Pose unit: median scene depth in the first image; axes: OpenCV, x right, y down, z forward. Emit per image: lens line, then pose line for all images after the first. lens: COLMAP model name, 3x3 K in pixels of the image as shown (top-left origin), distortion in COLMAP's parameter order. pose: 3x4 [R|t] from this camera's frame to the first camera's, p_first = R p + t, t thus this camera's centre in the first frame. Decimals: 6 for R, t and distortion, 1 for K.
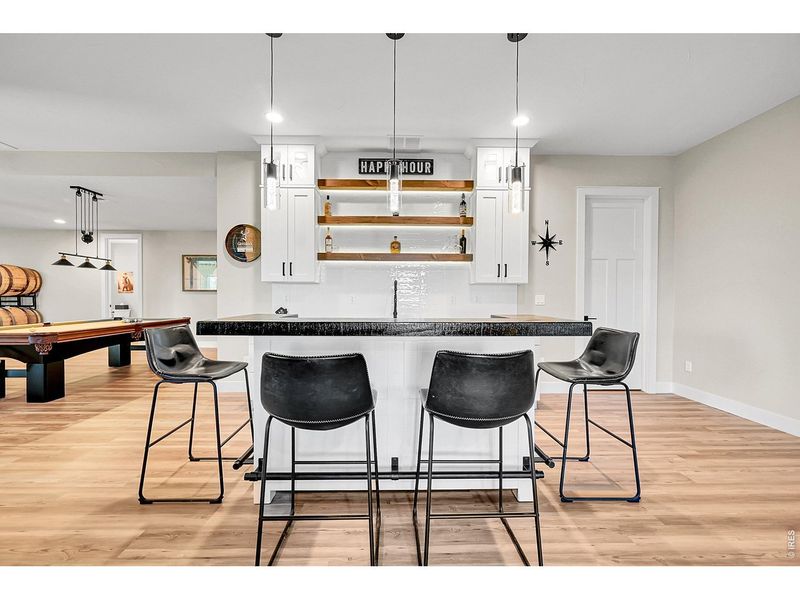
lens RADIAL K [[314.0, 0, 398.0], [0, 314.0, 299.8], [0, 0, 1]] dist [0.000339, -0.000162]
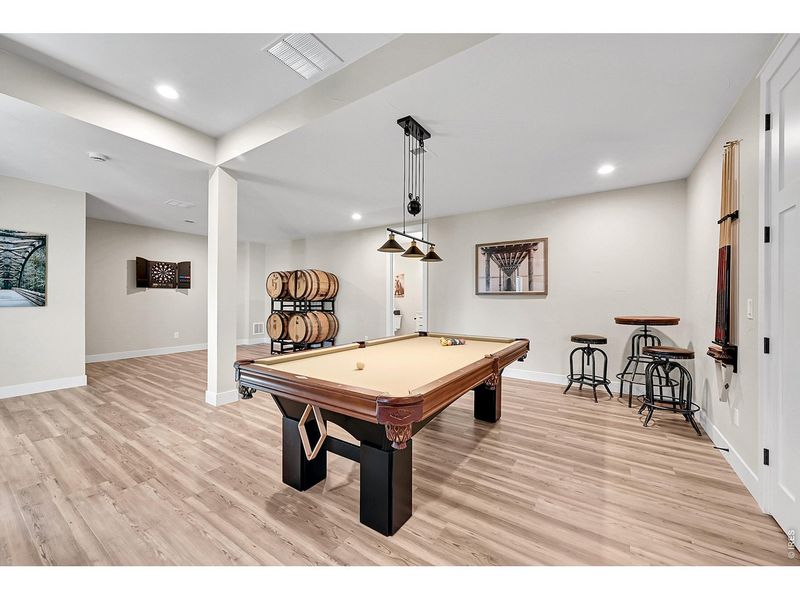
lens RADIAL K [[314.0, 0, 399.8], [0, 314.0, 298.4], [0, 0, 1]] dist [0.000339, -0.000162]
pose [[0.818948, -0.000691, -0.573867, -0.433909], [-0.008652, 0.999871, -0.013550, -0.008014], [0.573803, 0.016061, 0.818836, 0.322150]]
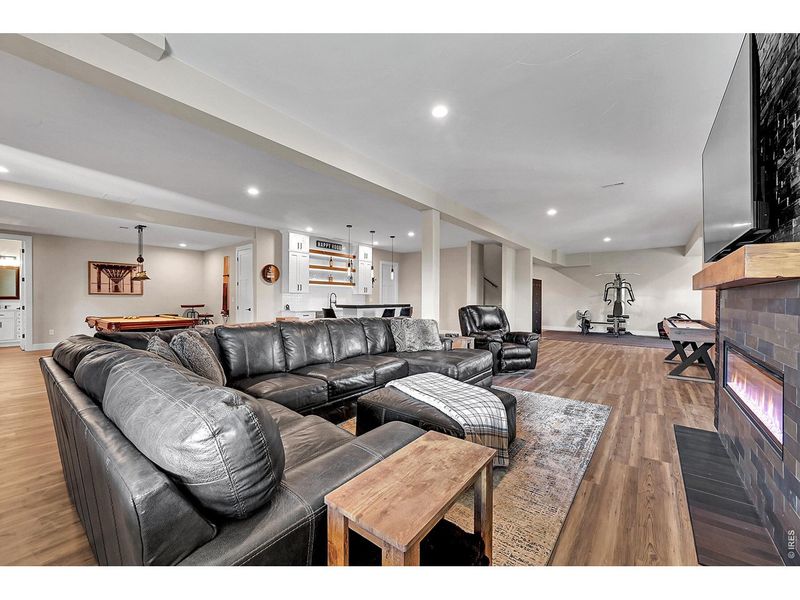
lens RADIAL K [[314.0, 0, 395.5], [0, 314.0, 298.5], [0, 0, 1]] dist [0.000339, -0.000162]
pose [[0.646493, -0.001593, 0.762918, -0.866954], [0.006738, 0.999971, -0.003622, -0.002390], [-0.762890, 0.007482, 0.646485, -0.540451]]
